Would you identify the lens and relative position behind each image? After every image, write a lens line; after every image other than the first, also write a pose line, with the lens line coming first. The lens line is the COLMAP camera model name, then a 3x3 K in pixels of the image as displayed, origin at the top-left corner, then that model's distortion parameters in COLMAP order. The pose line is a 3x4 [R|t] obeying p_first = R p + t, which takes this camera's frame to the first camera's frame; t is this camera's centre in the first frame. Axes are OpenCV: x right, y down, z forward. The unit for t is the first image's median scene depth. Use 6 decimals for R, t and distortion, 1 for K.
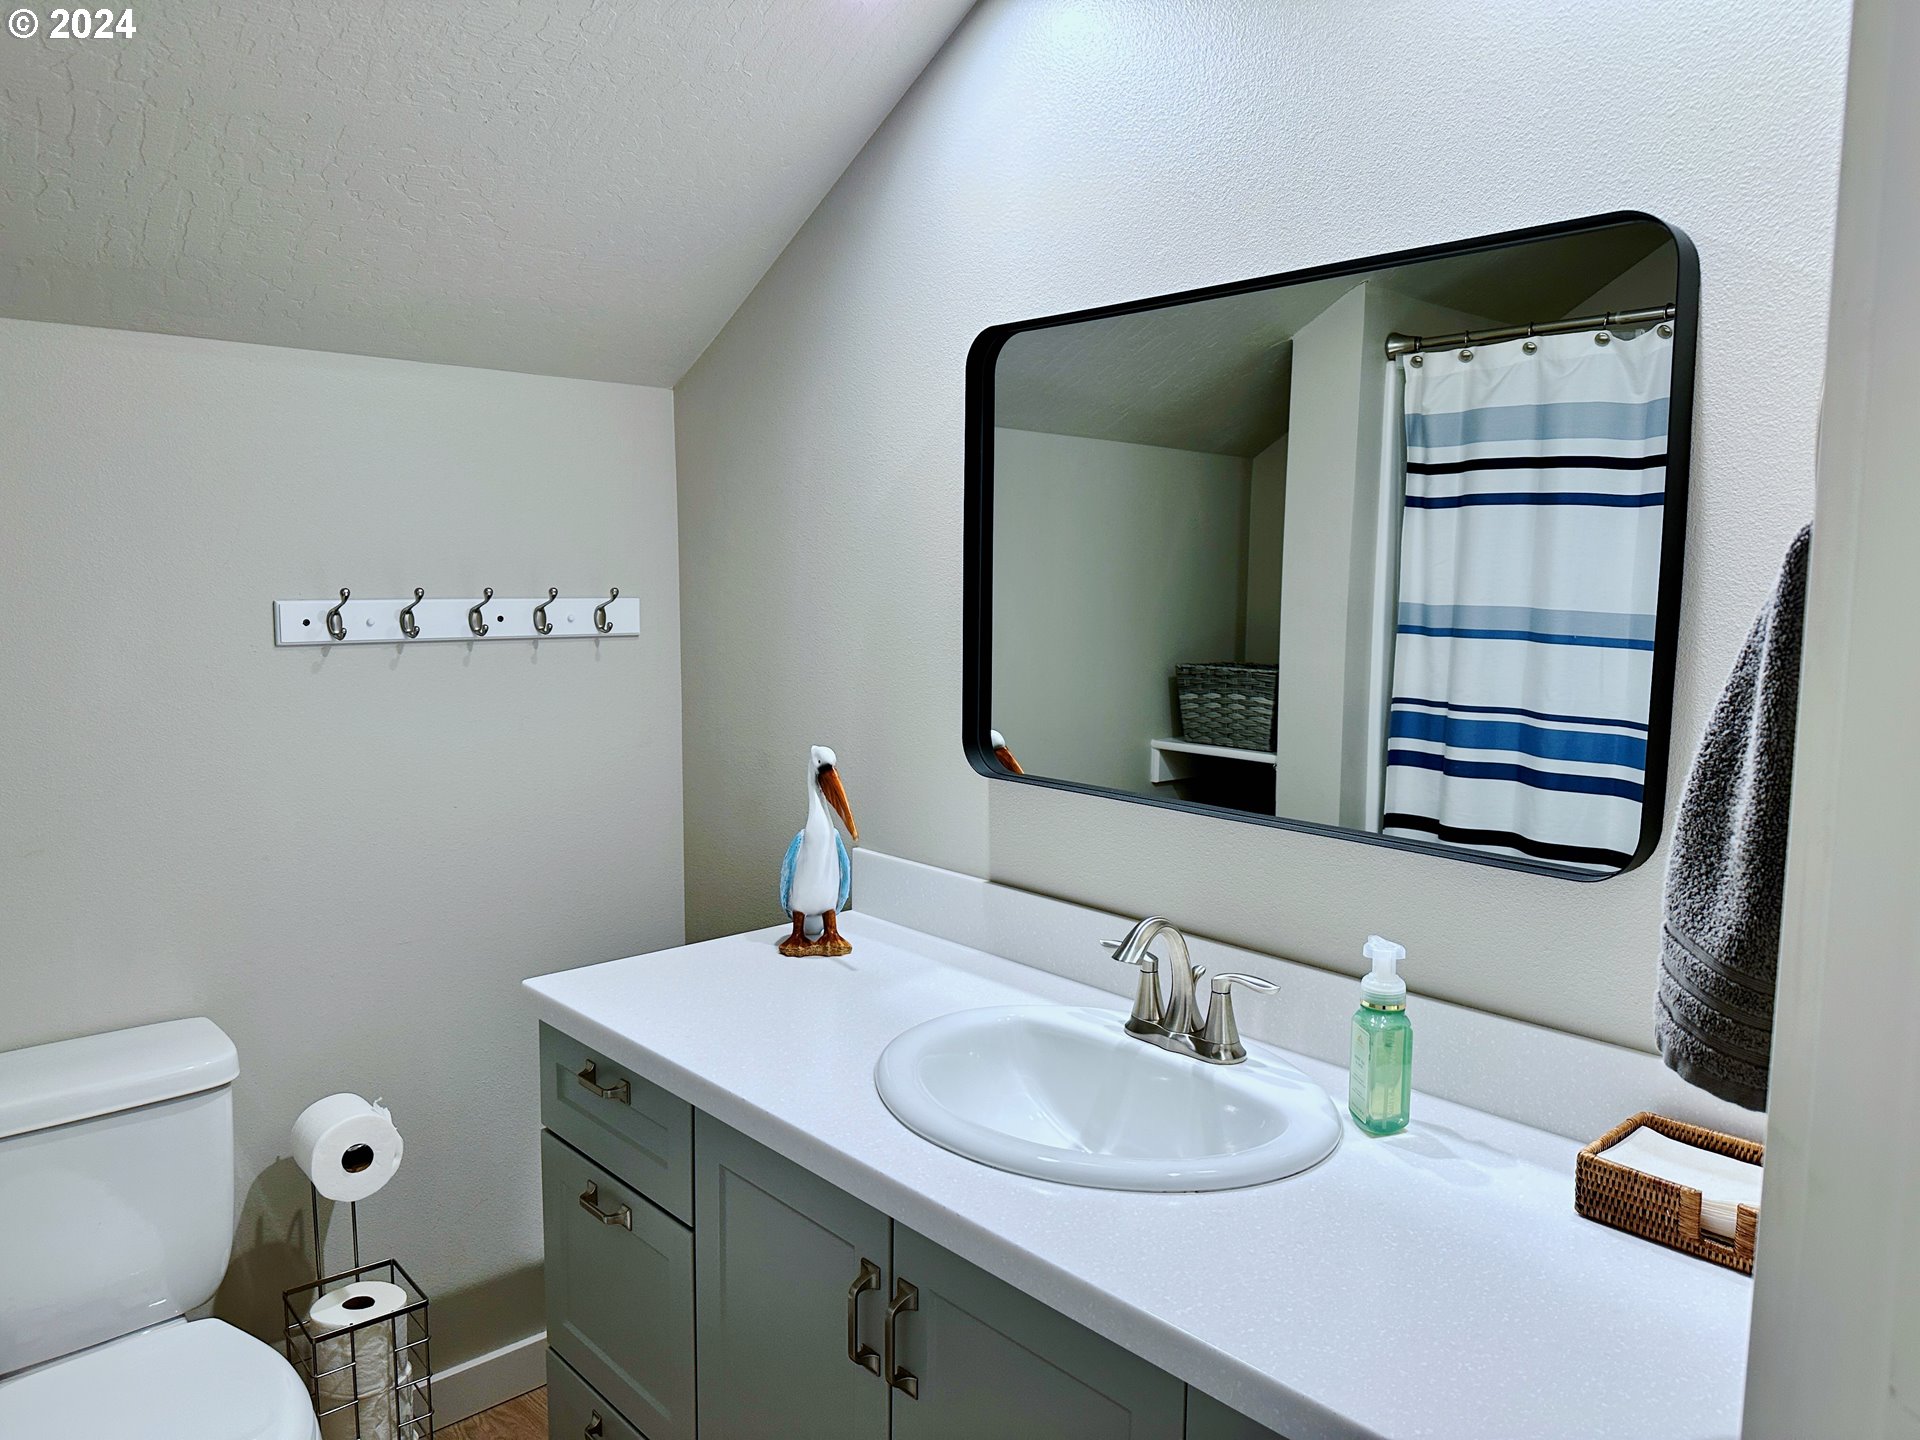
lens RADIAL K [[1378.5, 0, 962.5], [0, 1378.5, 710.8], [0, 0, 1]] dist [0.109661, -0.147496]
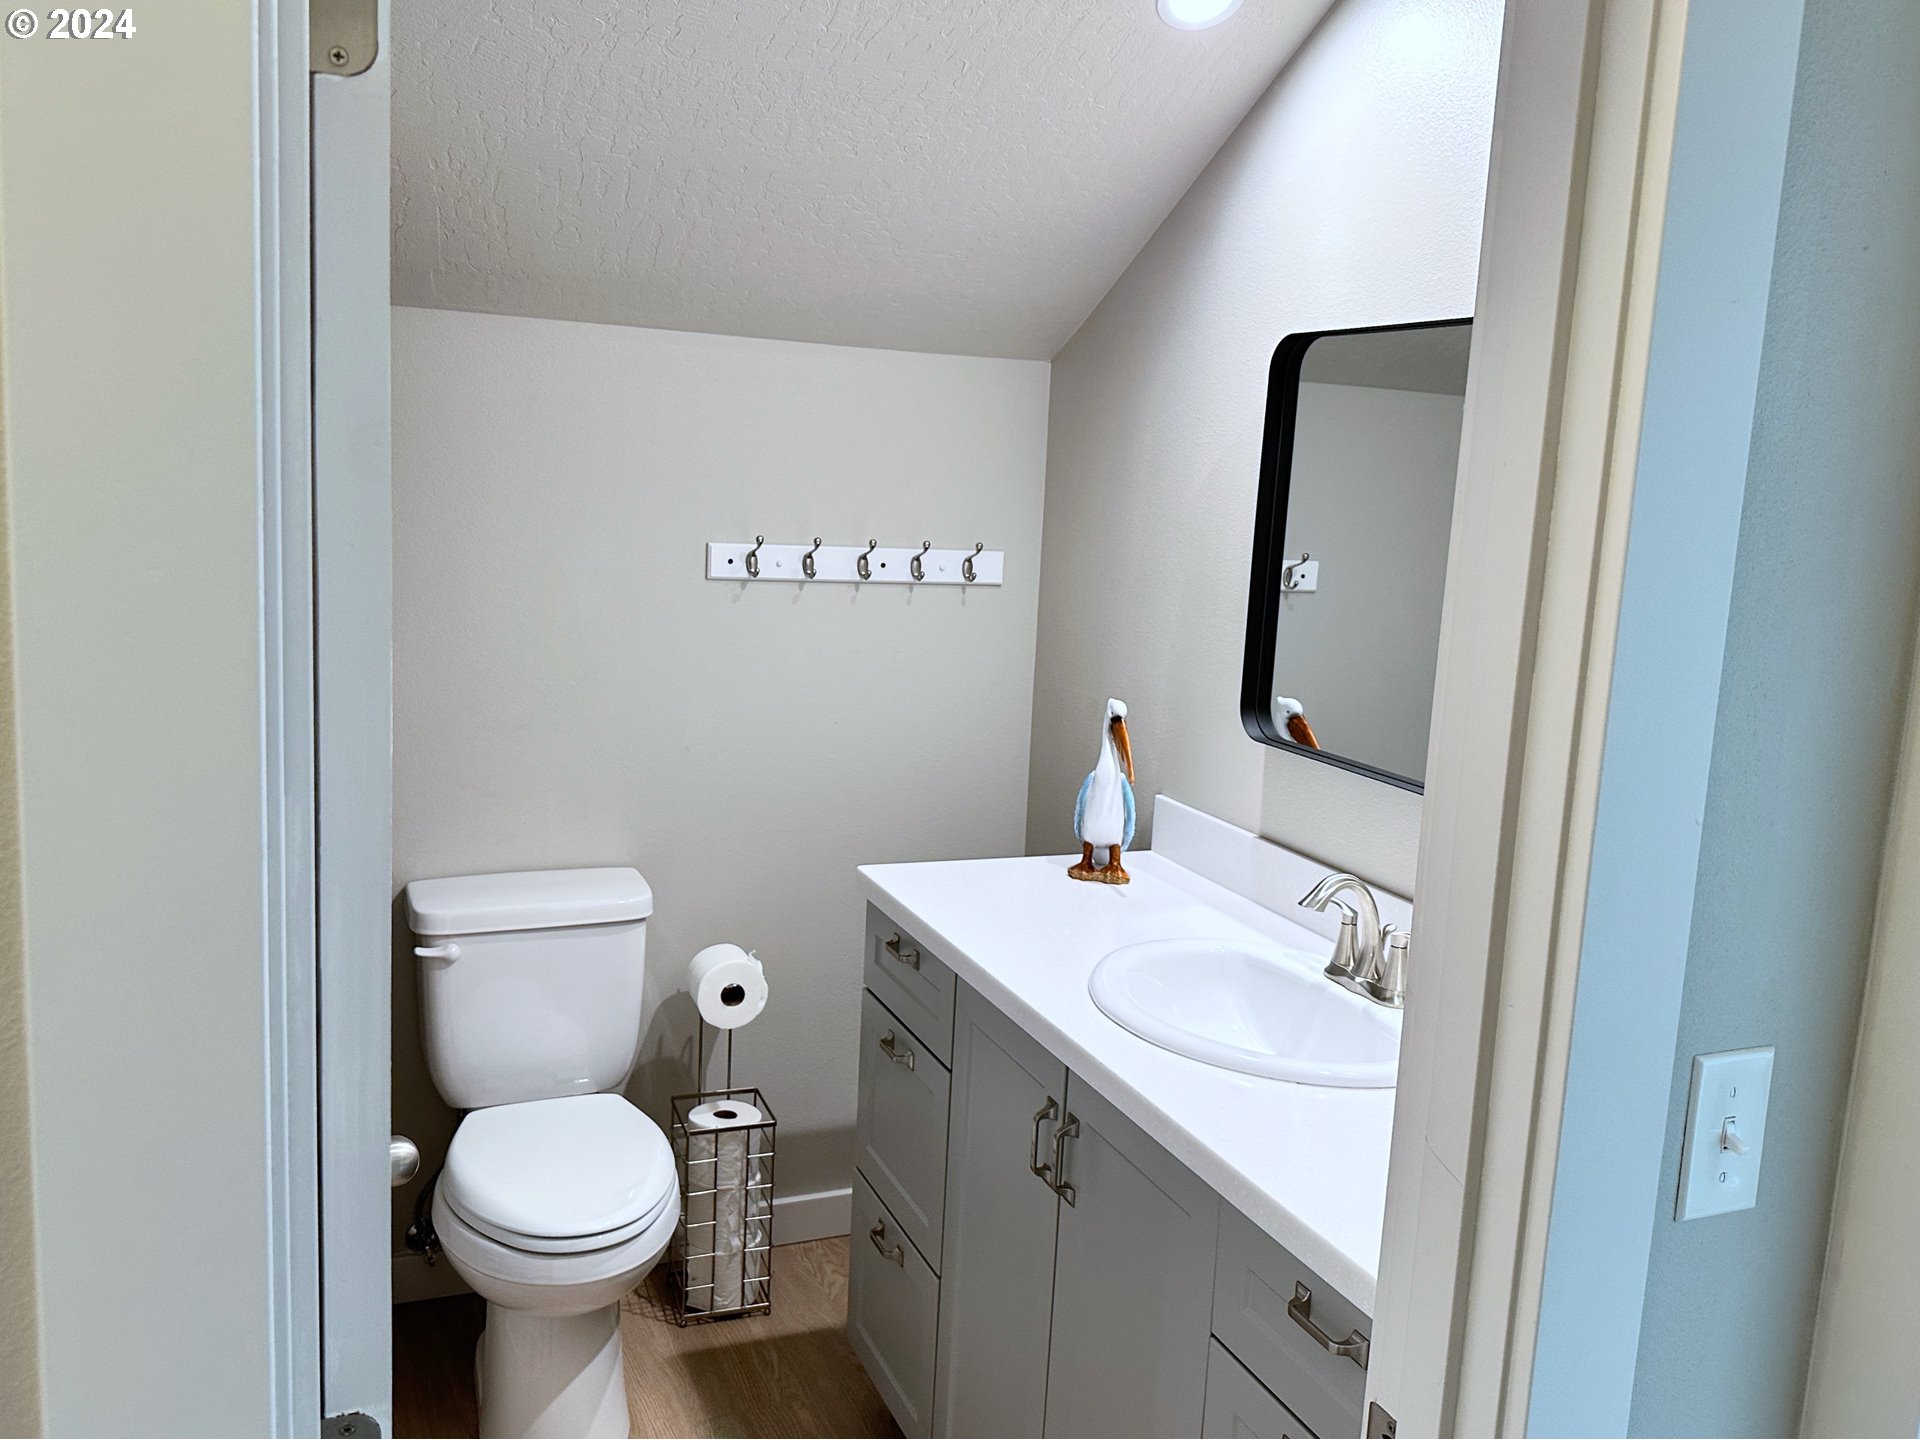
lens RADIAL K [[1601.9, 0, 949.5], [0, 1601.9, 704.1], [0, 0, 1]] dist [0.207371, -0.001039]
pose [[0.941006, 0.090951, -0.325937, 0.196850], [-0.079612, 0.995670, 0.047992, -0.023113], [0.328891, -0.019212, 0.944172, -0.290564]]
